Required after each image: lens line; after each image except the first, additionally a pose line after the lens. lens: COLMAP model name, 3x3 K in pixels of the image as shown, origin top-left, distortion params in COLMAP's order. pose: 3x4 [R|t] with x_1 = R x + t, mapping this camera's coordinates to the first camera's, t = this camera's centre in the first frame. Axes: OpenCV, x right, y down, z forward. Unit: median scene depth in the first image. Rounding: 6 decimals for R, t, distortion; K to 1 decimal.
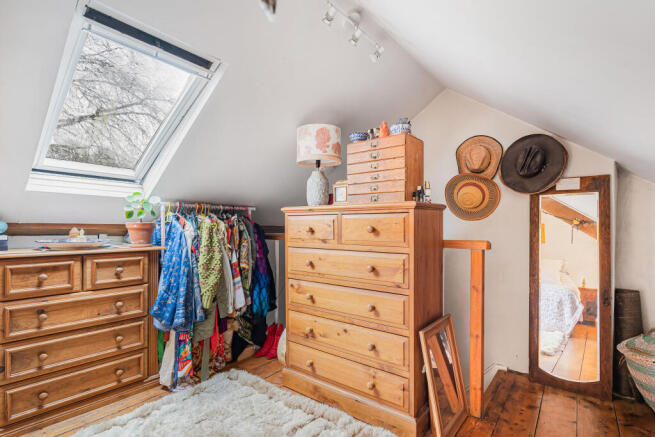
lens RADIAL K [[317.6, 0, 328.4], [0, 317.6, 224.3], [0, 0, 1]] dist [-0.009969, 0.000955]
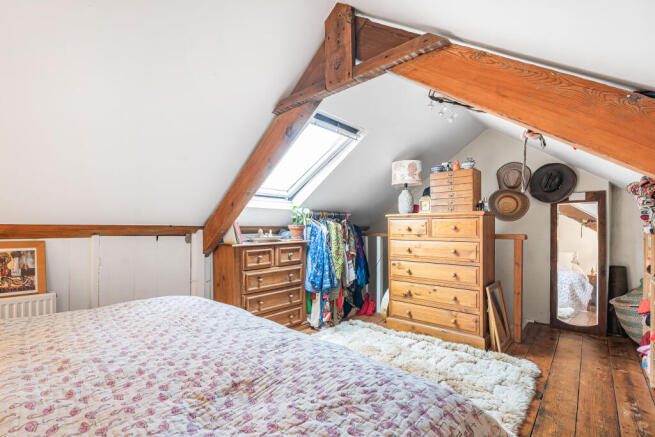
lens RADIAL K [[291.7, 0, 332.7], [0, 291.7, 228.8], [0, 0, 1]] dist [-0.013347, 0.000624]
pose [[0.998251, -0.009547, -0.058344, -0.347252], [0.010431, 0.999835, 0.014874, -0.007357], [0.058193, -0.015456, 0.998186, -0.474321]]
